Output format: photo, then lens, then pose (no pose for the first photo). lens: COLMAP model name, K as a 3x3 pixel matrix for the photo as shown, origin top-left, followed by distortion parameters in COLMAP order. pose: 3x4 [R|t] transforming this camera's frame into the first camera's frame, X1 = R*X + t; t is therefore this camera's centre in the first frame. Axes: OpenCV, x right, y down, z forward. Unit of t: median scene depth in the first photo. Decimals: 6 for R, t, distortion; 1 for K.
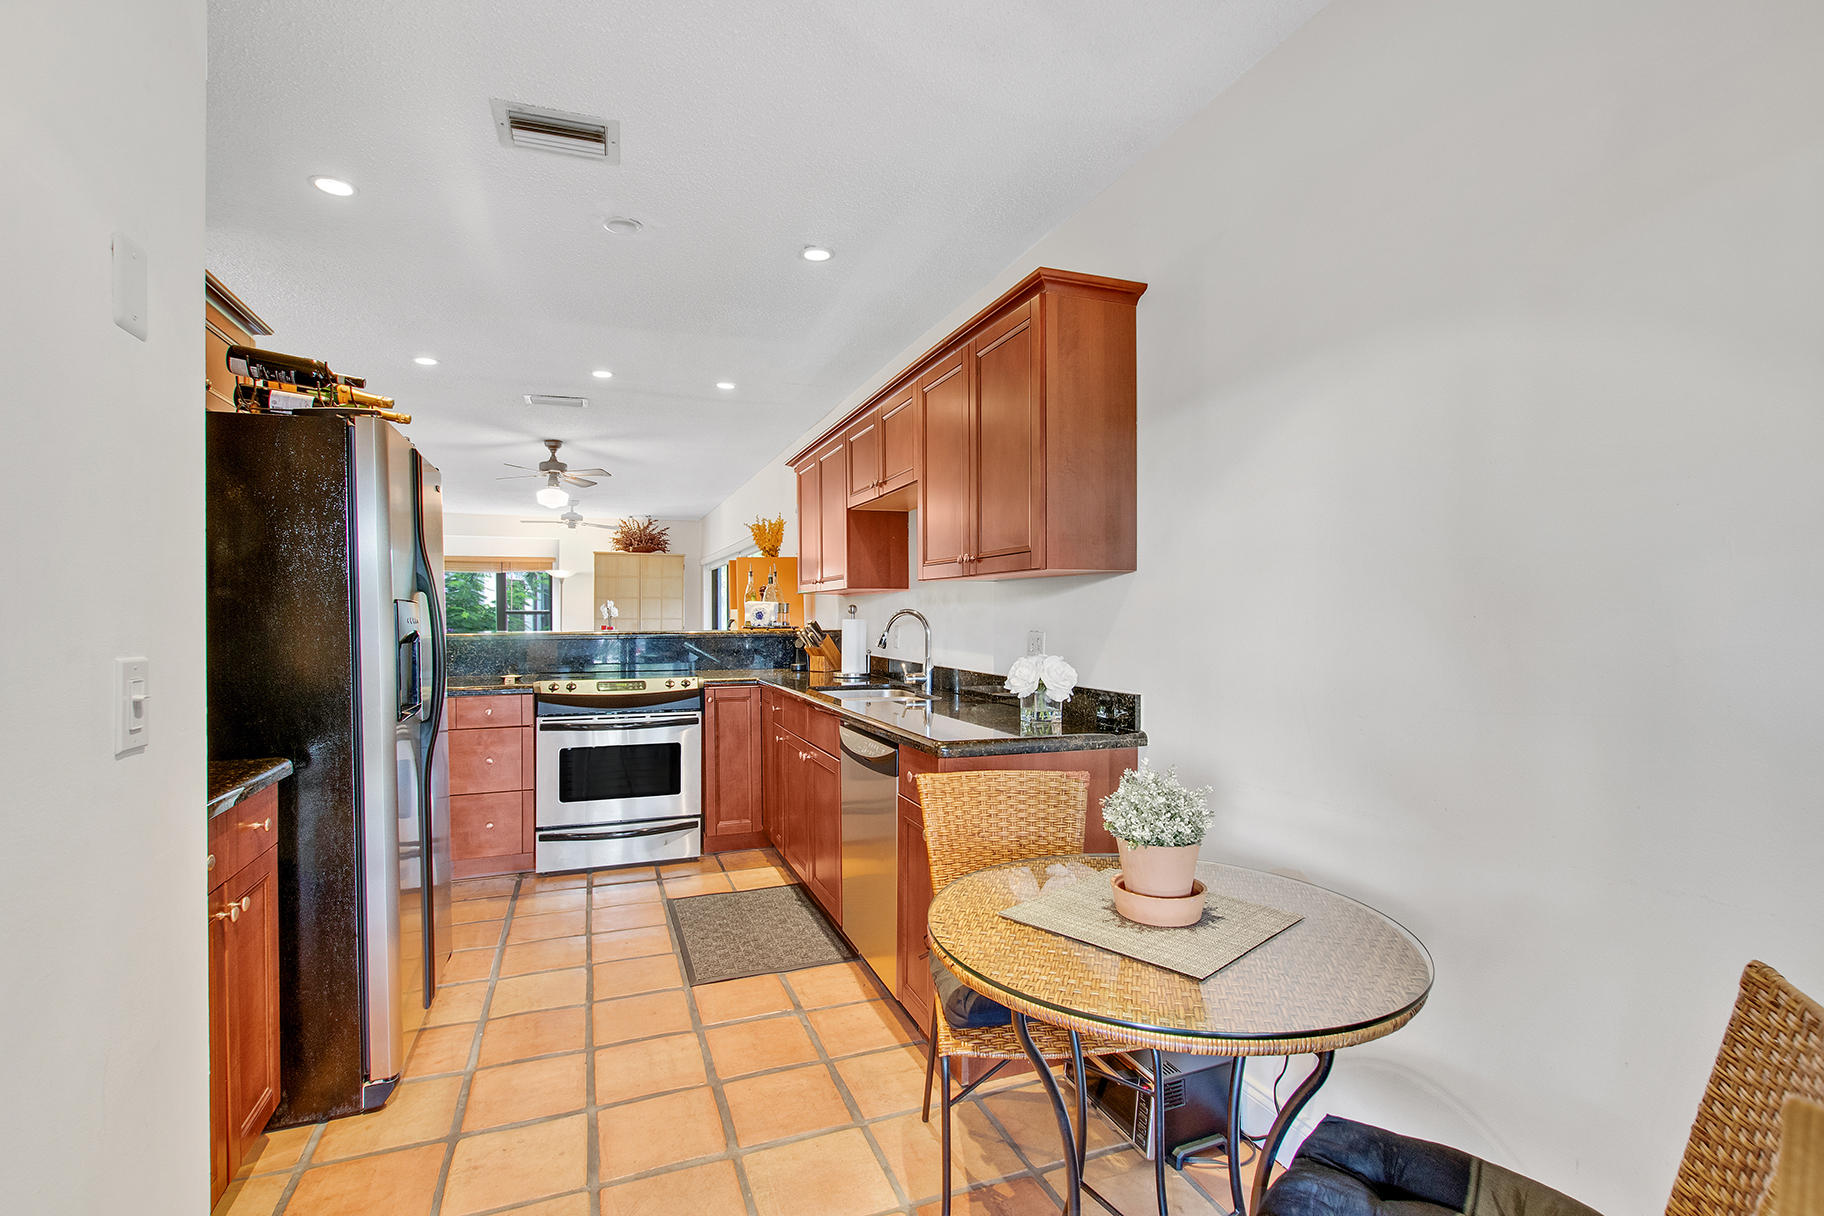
lens RADIAL K [[841.4, 0, 894.4], [0, 841.4, 622.1], [0, 0, 1]] dist [-0.002273, -0.000681]
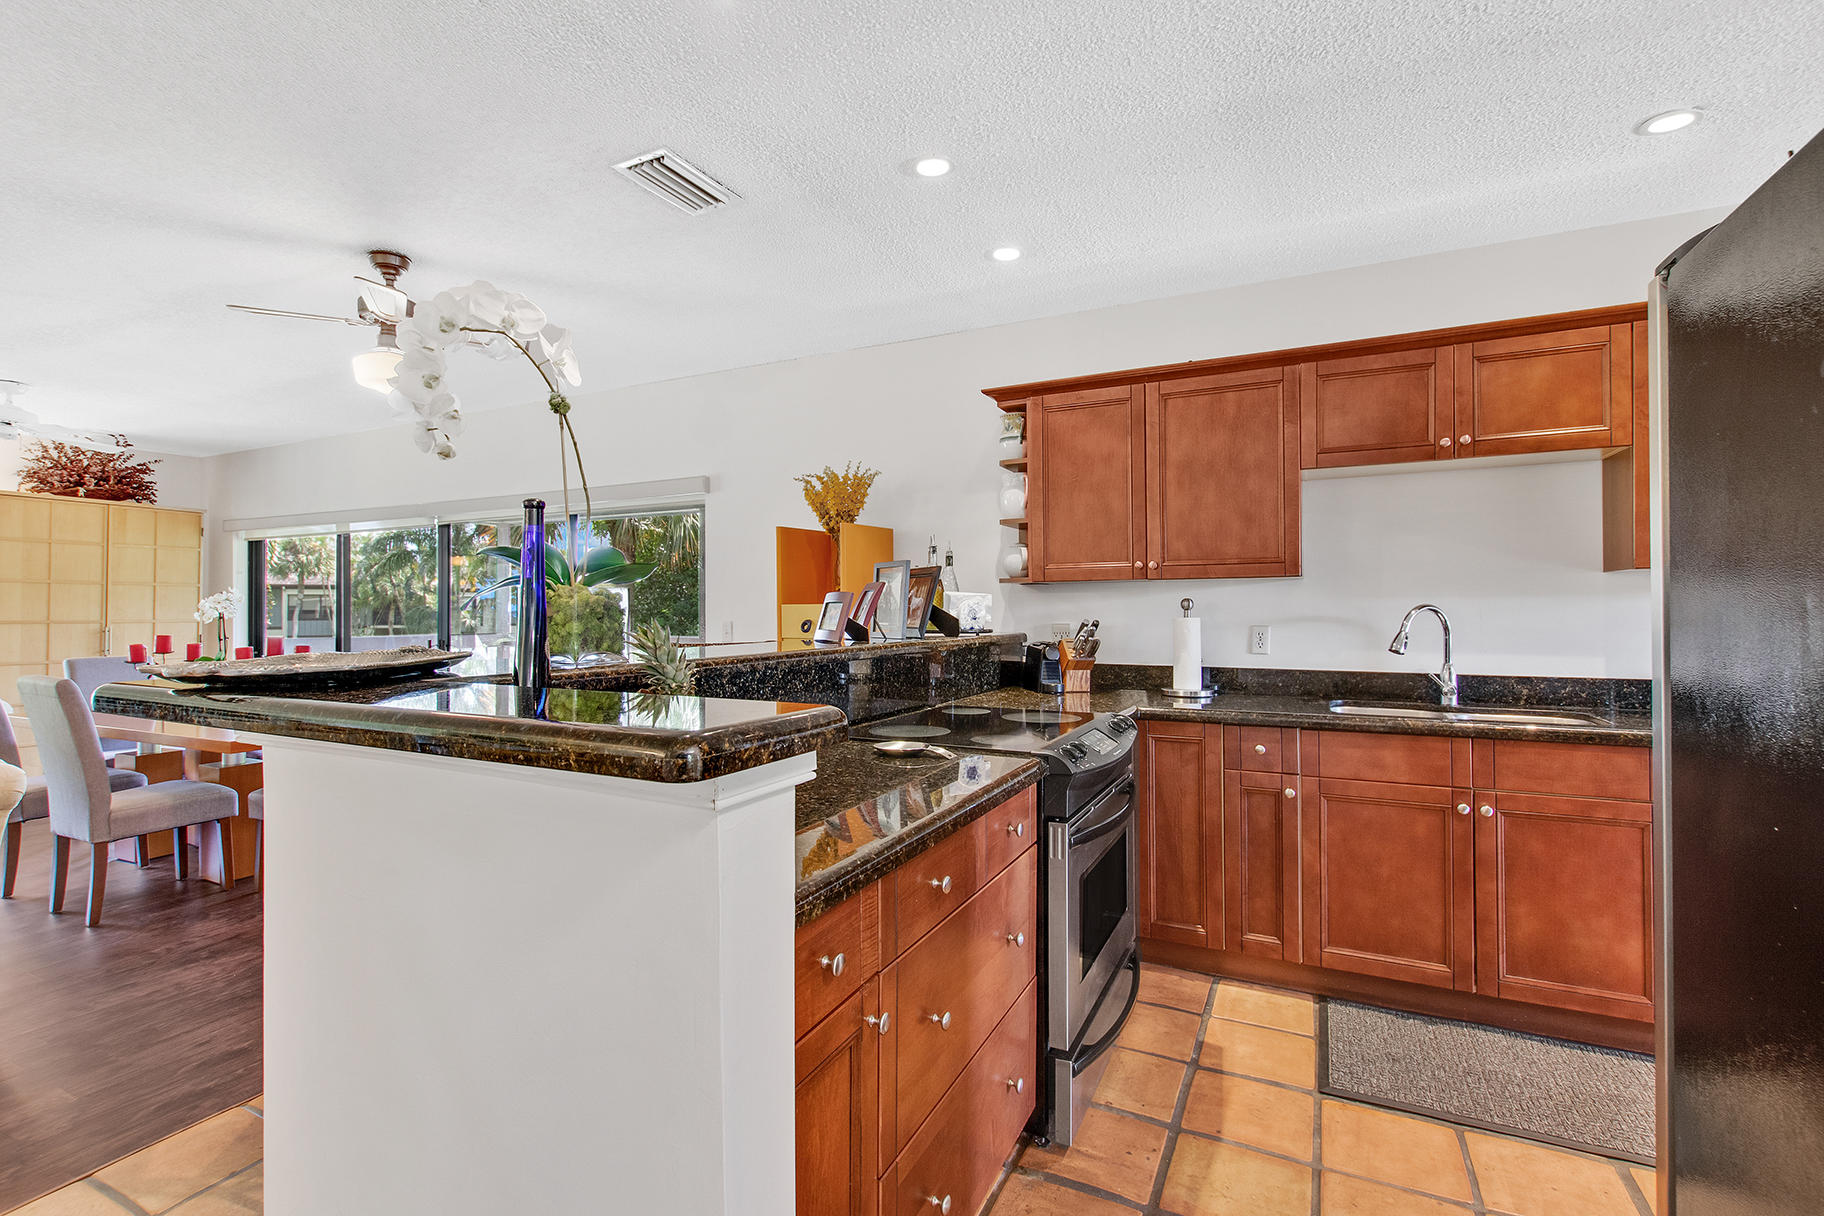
lens RADIAL K [[834.4, 0, 912.0], [0, 834.4, 608.0], [0, 0, 1]] dist [0.001418, -0.000237]
pose [[0.727580, 0.001988, 0.686020, -0.298063], [0.008662, 0.999889, -0.012084, -0.001564], [-0.685968, 0.014734, 0.727482, 0.259667]]
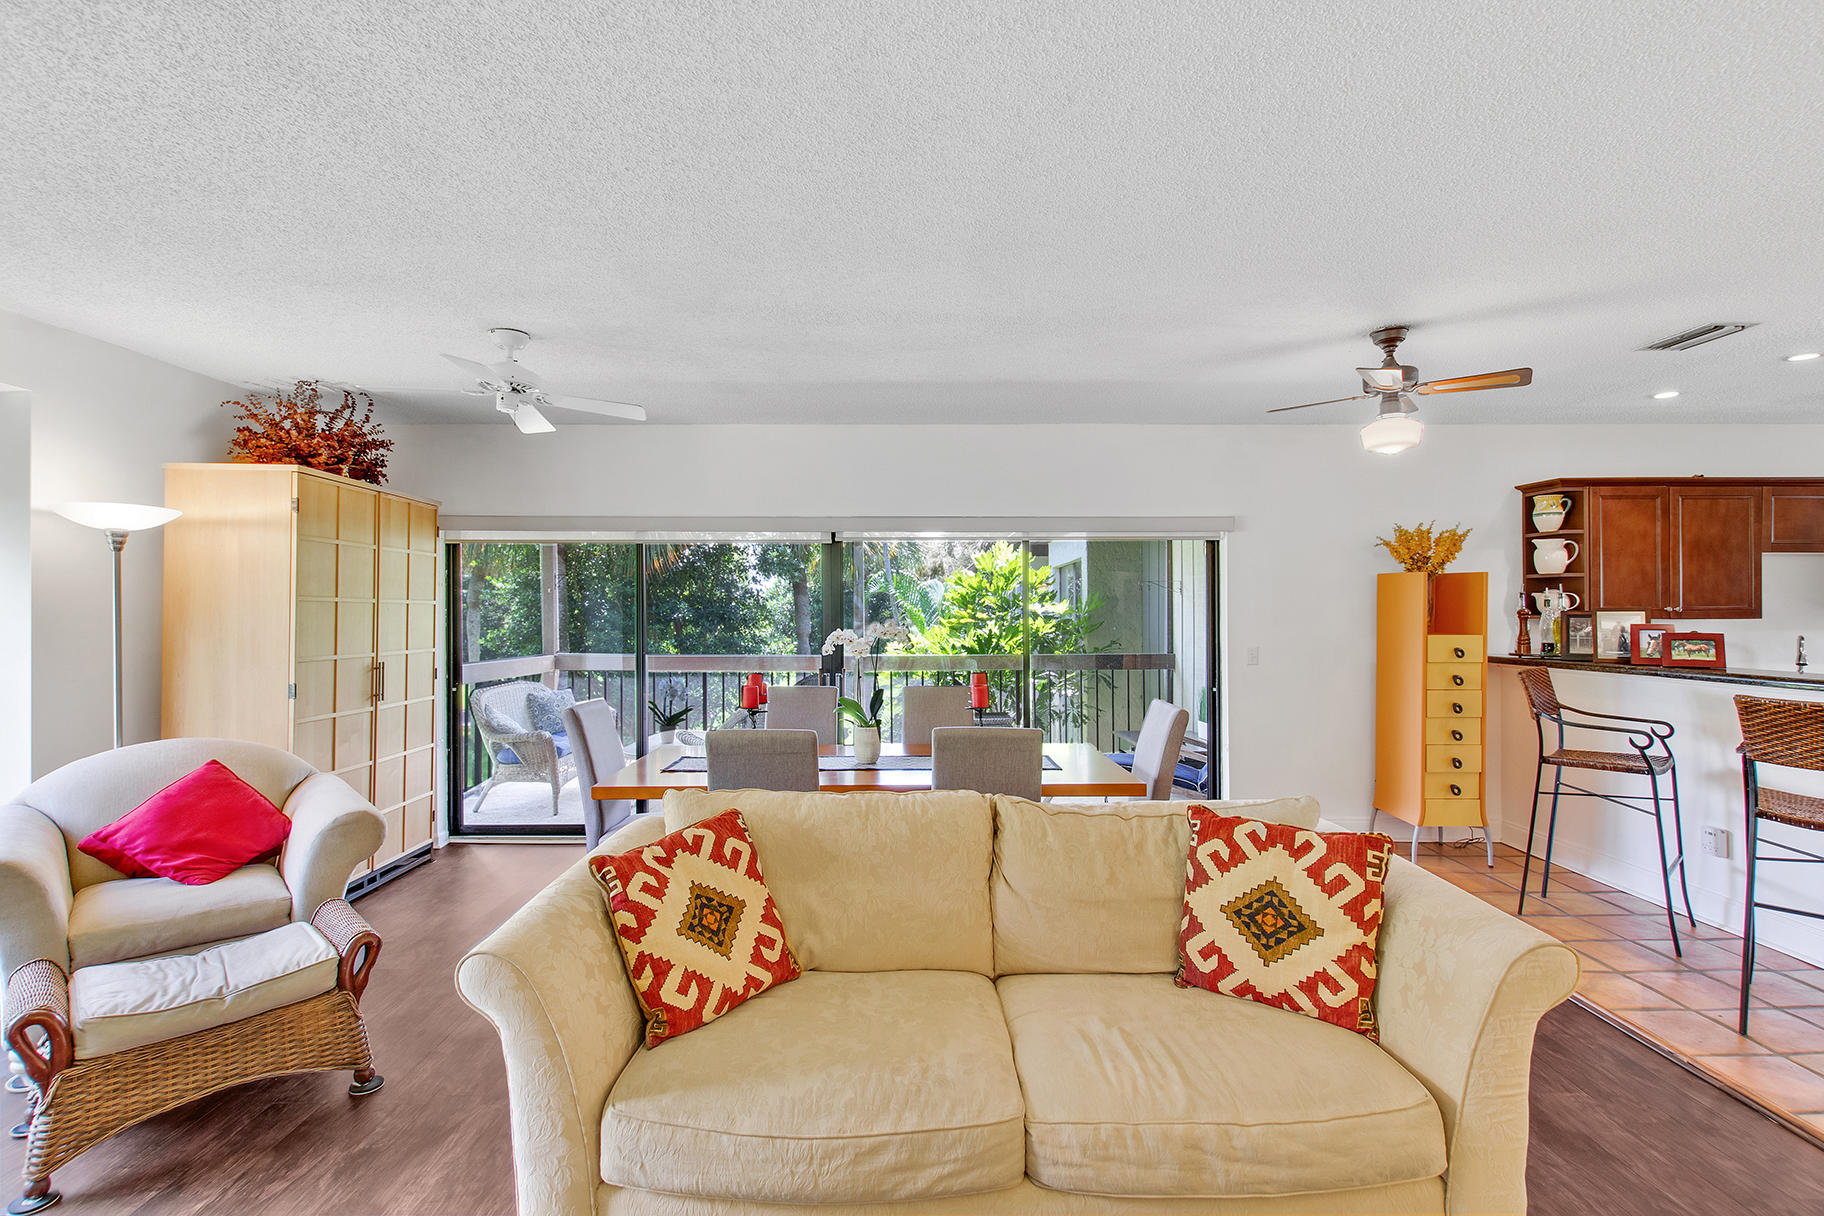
lens RADIAL K [[841.4, 0, 894.4], [0, 841.4, 622.1], [0, 0, 1]] dist [-0.002273, -0.000681]
pose [[0.353774, -0.003717, 0.935323, -0.601164], [0.009061, 0.999959, 0.000546, -0.016596], [-0.935287, 0.008282, 0.353794, 0.648952]]
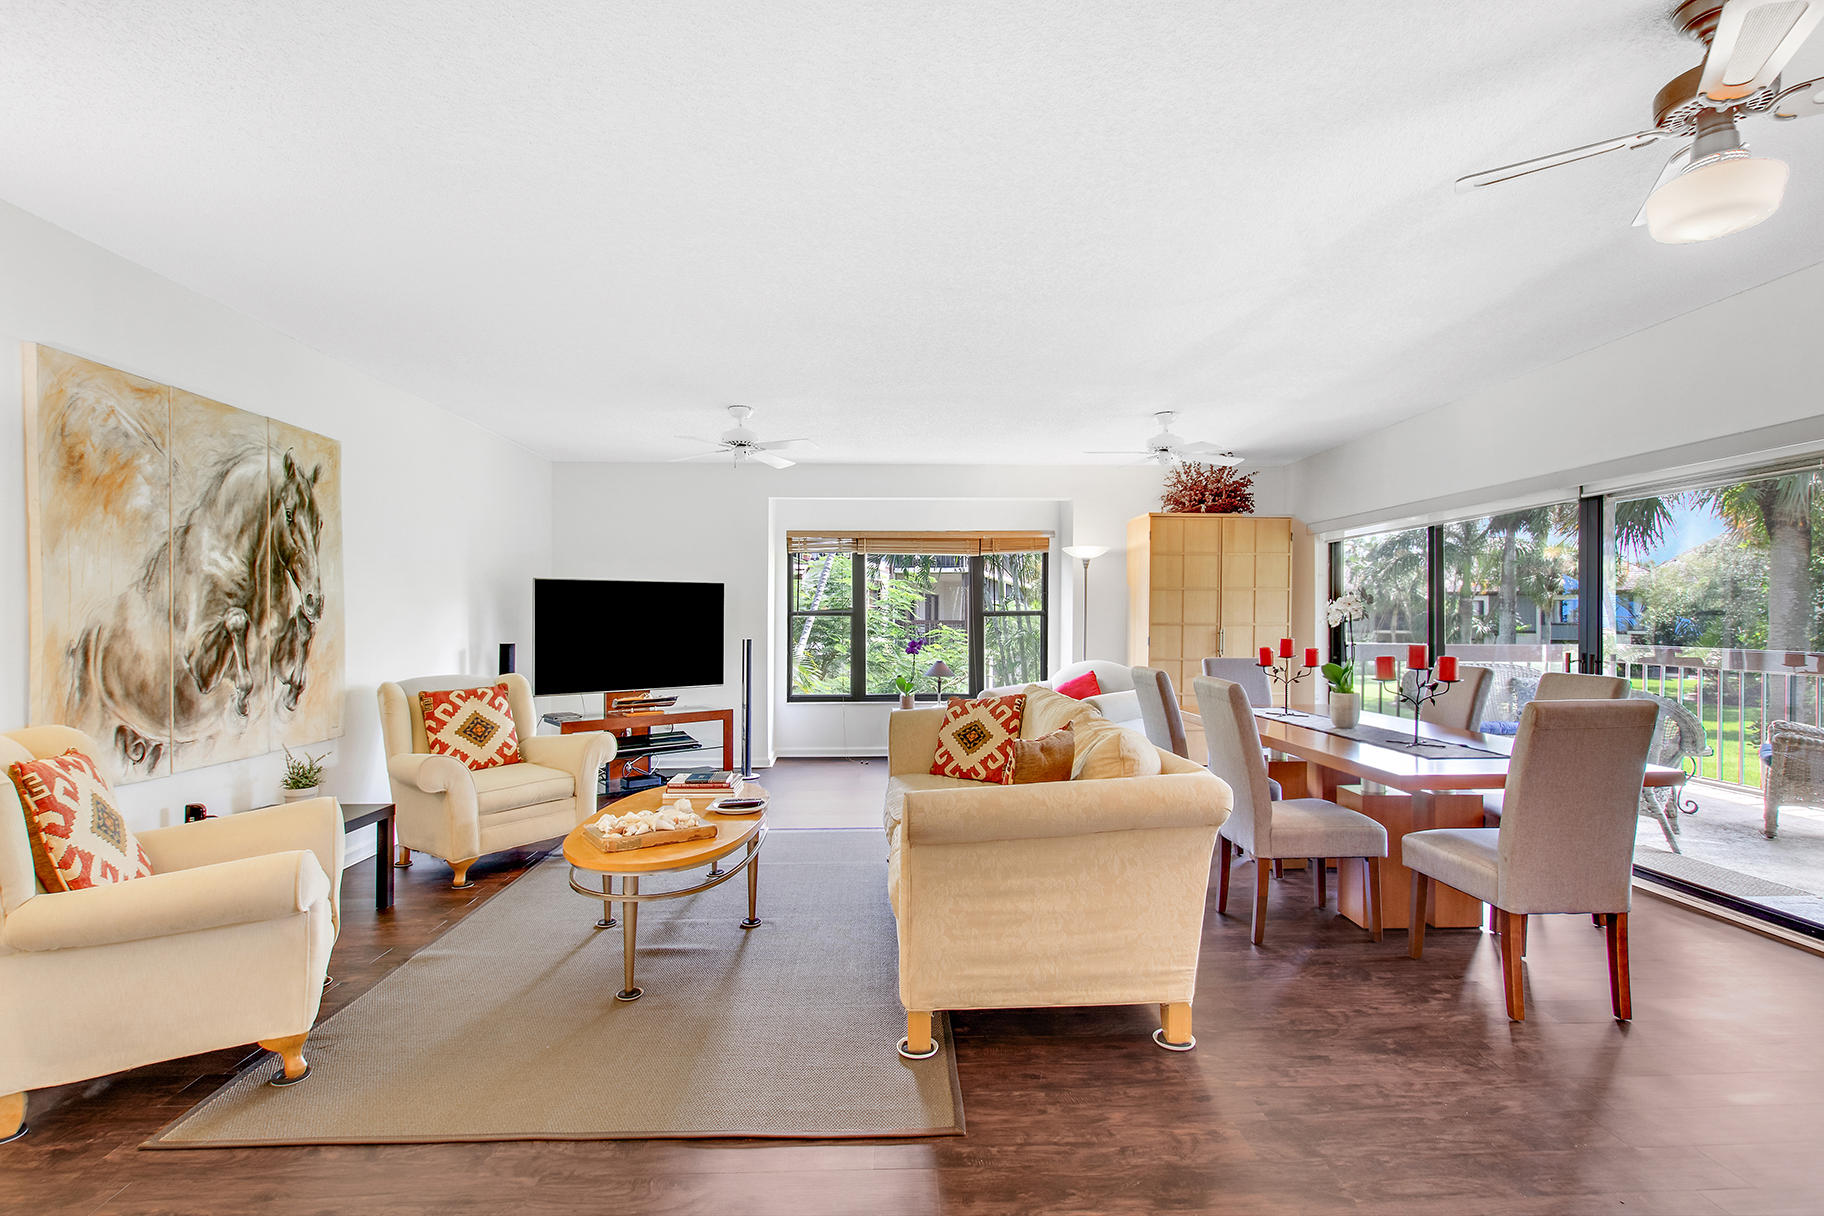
lens RADIAL K [[841.4, 0, 894.4], [0, 841.4, 622.1], [0, 0, 1]] dist [-0.002273, -0.000681]
pose [[0.944914, 0.003038, -0.327304, -0.330115], [-0.004631, 0.999981, -0.004088, -0.001776], [0.327286, 0.005378, 0.944910, 0.371345]]
